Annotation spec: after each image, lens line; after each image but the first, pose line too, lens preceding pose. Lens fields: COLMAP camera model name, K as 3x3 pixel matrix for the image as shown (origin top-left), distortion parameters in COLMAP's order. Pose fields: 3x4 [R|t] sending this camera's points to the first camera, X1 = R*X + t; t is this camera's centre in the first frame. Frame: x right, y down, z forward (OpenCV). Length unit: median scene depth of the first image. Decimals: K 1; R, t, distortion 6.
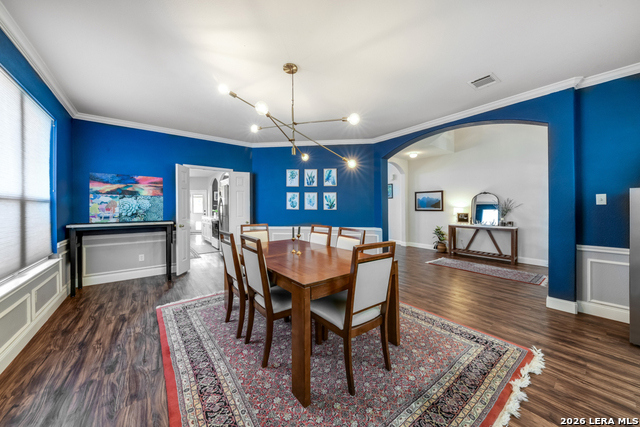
lens RADIAL K [[223.1, 0, 317.9], [0, 223.1, 204.5], [0, 0, 1]] dist [0.004977, -0.003550]
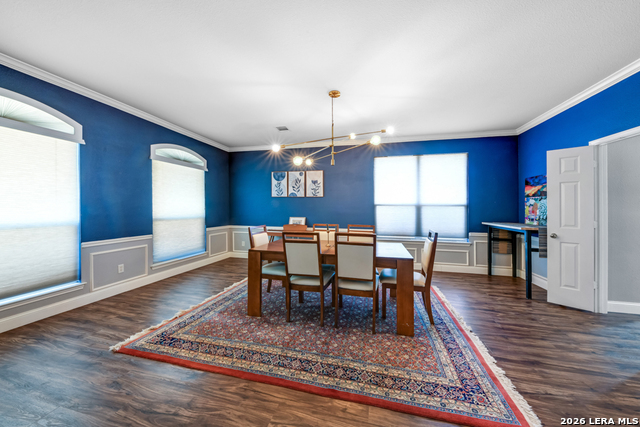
lens RADIAL K [[223.1, 0, 324.2], [0, 223.1, 211.4], [0, 0, 1]] dist [0.004977, -0.003550]
pose [[-0.762944, 0.003848, -0.646453, 0.342416], [0.001551, 0.999990, 0.004122, 0.011021], [0.646462, 0.002142, -0.762943, 0.904090]]
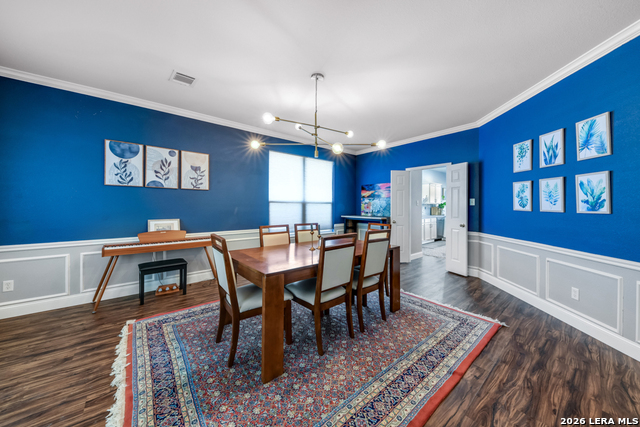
lens RADIAL K [[223.1, 0, 319.1], [0, 223.1, 207.8], [0, 0, 1]] dist [0.004977, -0.003550]
pose [[0.052480, 0.009308, -0.998579, 0.460419], [0.008537, 0.999916, 0.009769, 0.004530], [0.998585, -0.009037, 0.052396, 0.452615]]
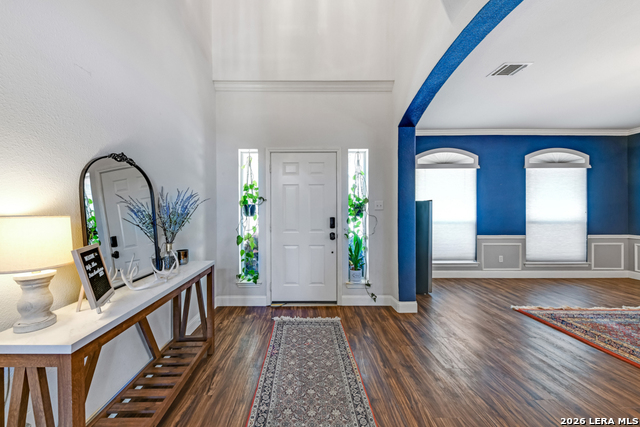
lens RADIAL K [[223.1, 0, 325.1], [0, 223.1, 214.8], [0, 0, 1]] dist [0.004977, -0.003550]
pose [[-0.810792, -0.012550, 0.585199, 0.433219], [-0.007582, 0.999911, 0.010939, 0.009910], [-0.585285, 0.004432, -0.810816, 1.123348]]
